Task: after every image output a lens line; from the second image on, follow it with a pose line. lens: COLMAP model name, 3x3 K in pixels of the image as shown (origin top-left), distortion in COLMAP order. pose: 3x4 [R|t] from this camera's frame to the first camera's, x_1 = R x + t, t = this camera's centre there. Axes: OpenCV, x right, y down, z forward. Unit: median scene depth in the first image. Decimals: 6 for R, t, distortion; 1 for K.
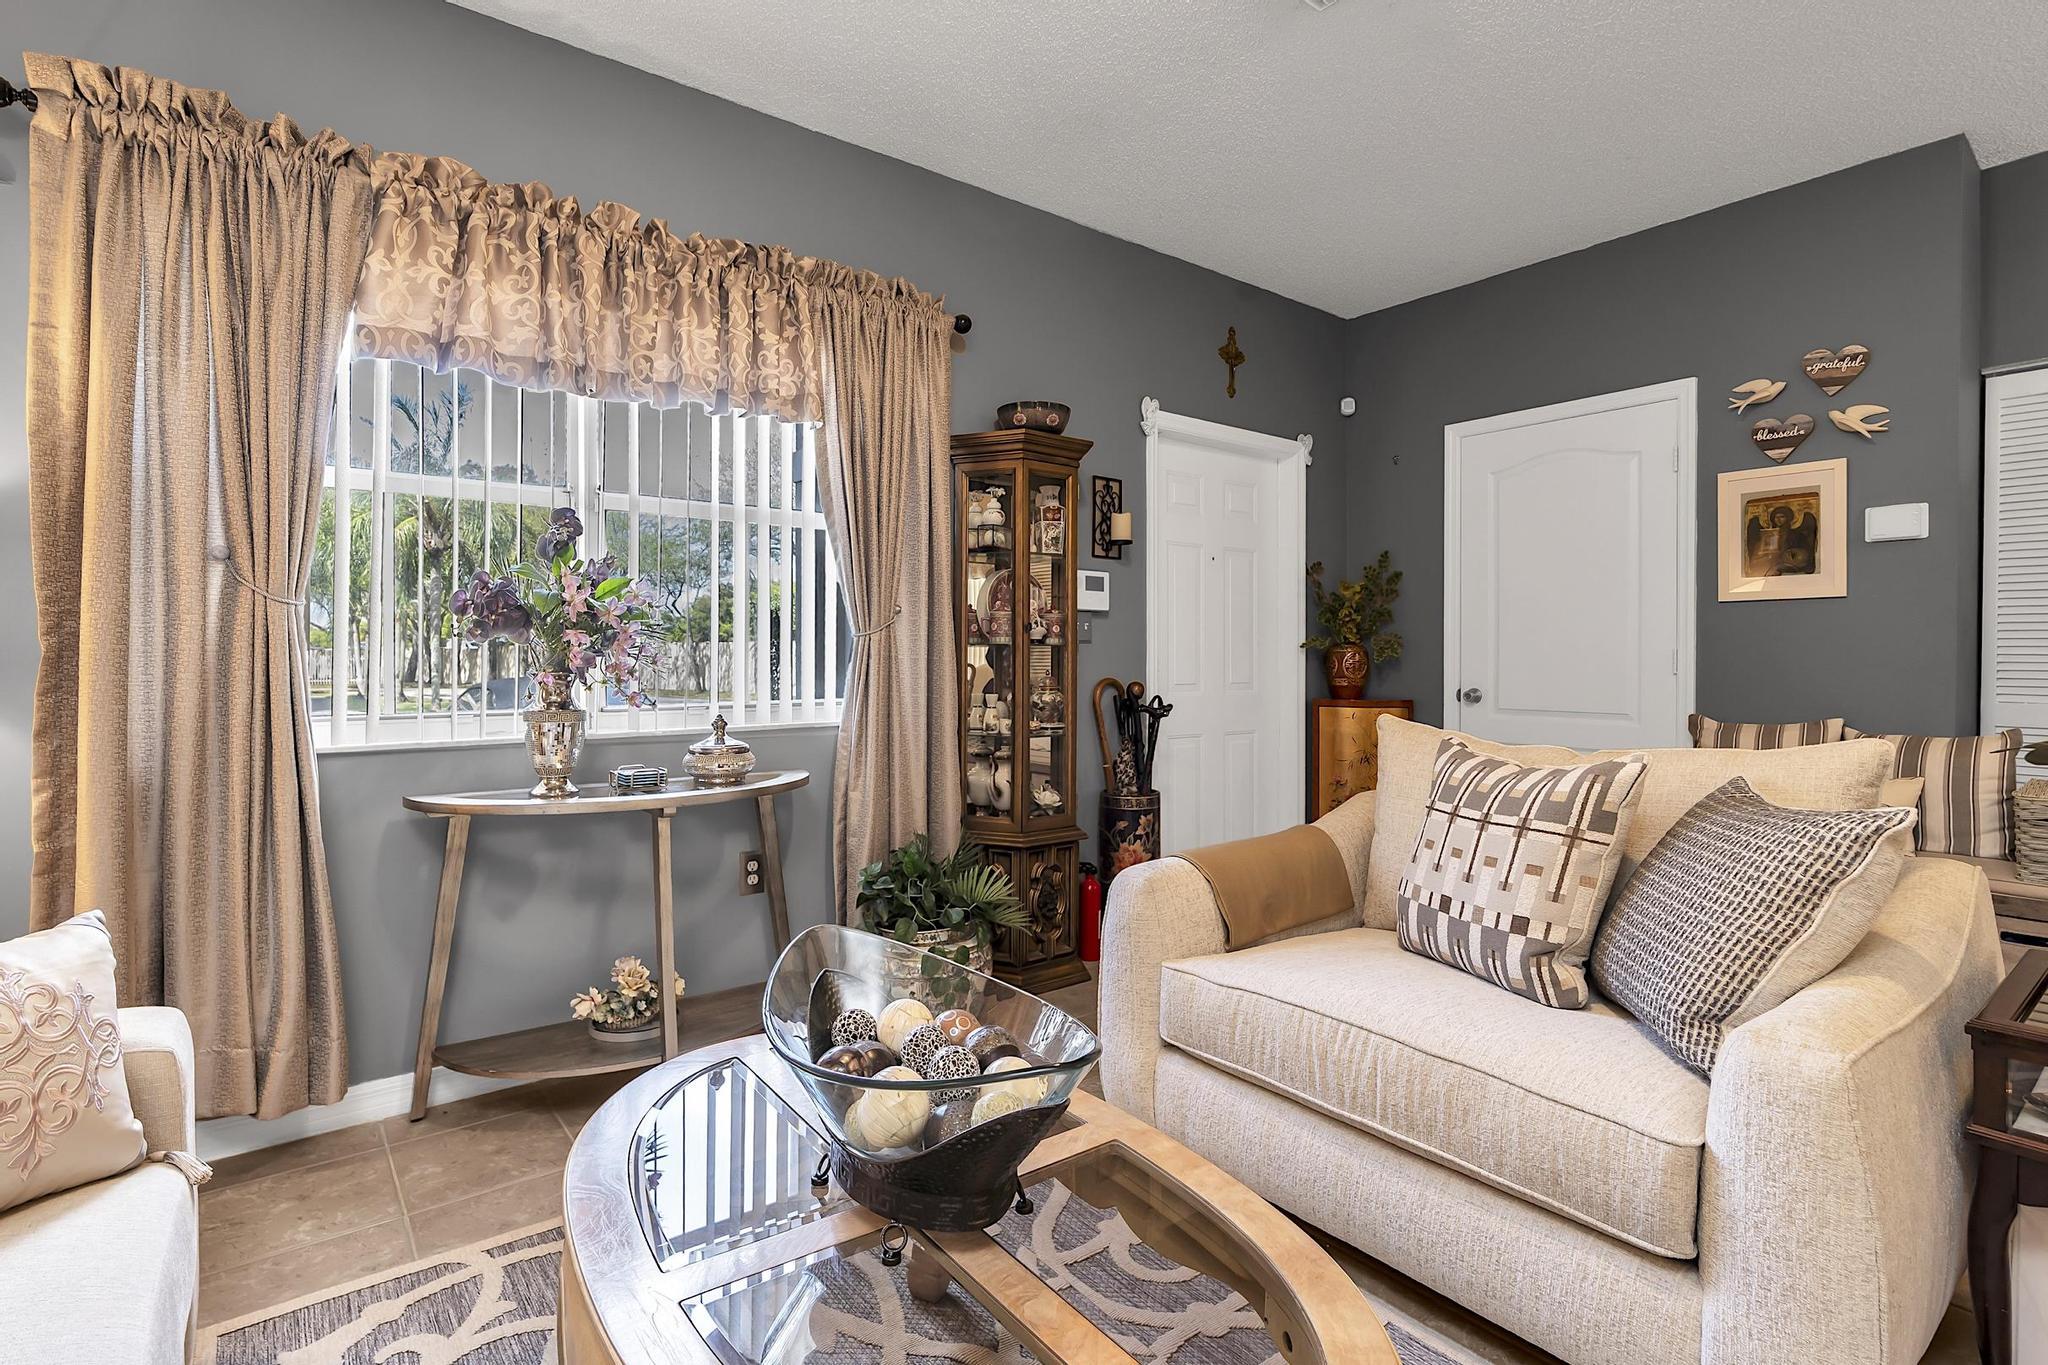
lens RADIAL K [[975.5, 0, 1024.2], [0, 975.5, 661.3], [0, 0, 1]] dist [-0.008605, 0.003916]
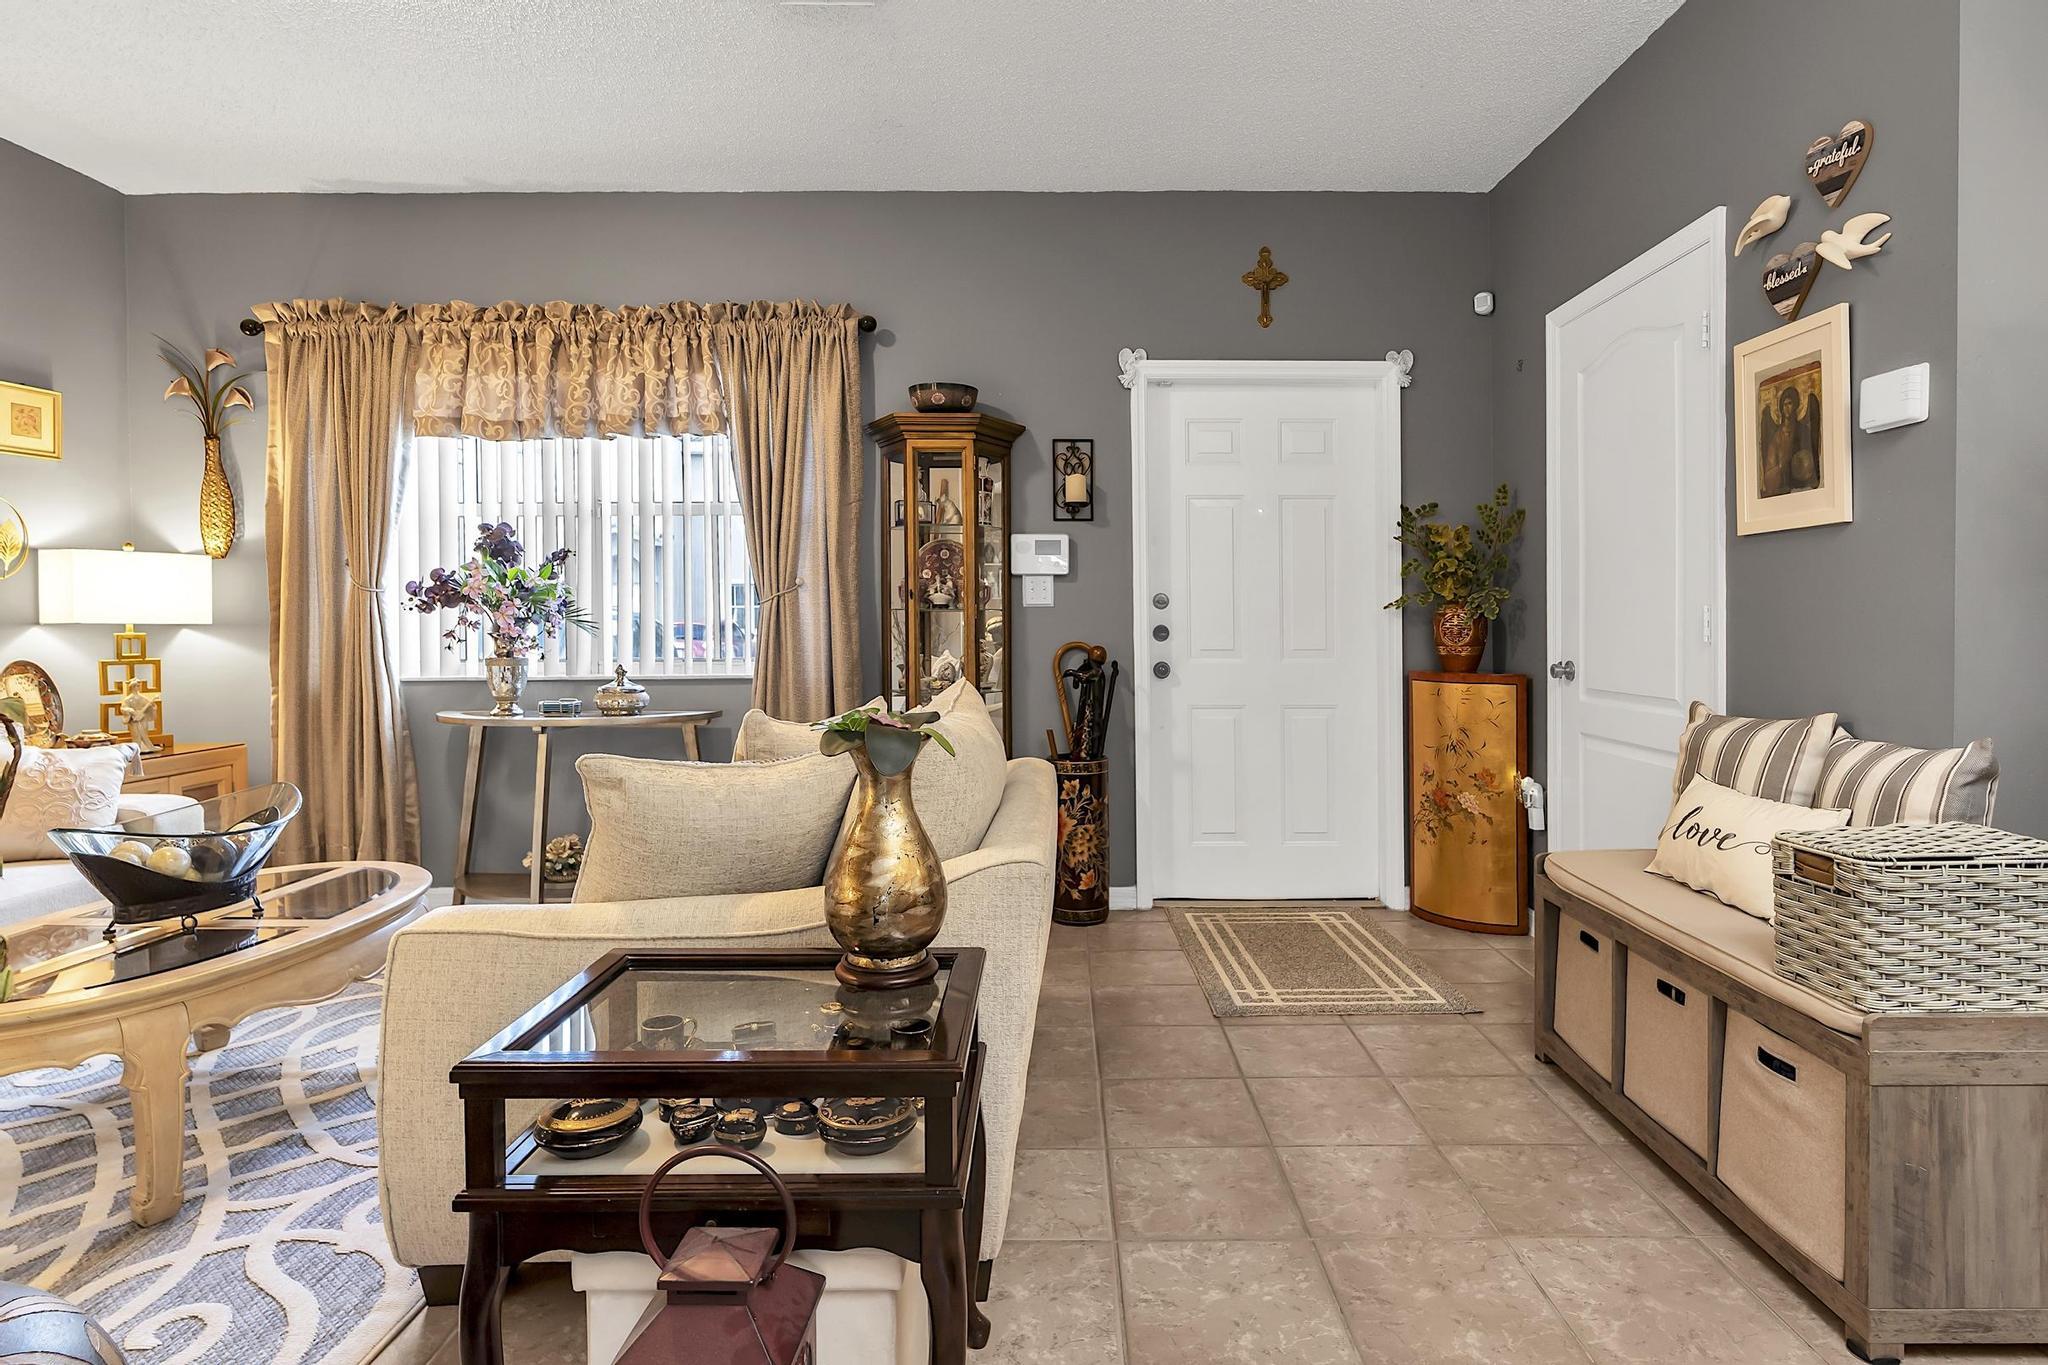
lens RADIAL K [[1062.6, 0, 1072.7], [0, 1062.6, 638.4], [0, 0, 1]] dist [-0.005274, 0.001945]
pose [[0.808147, 0.007652, -0.588932, 0.801752], [0.001289, 0.999890, 0.014761, -0.002022], [0.588980, -0.012688, 0.808048, 0.137738]]
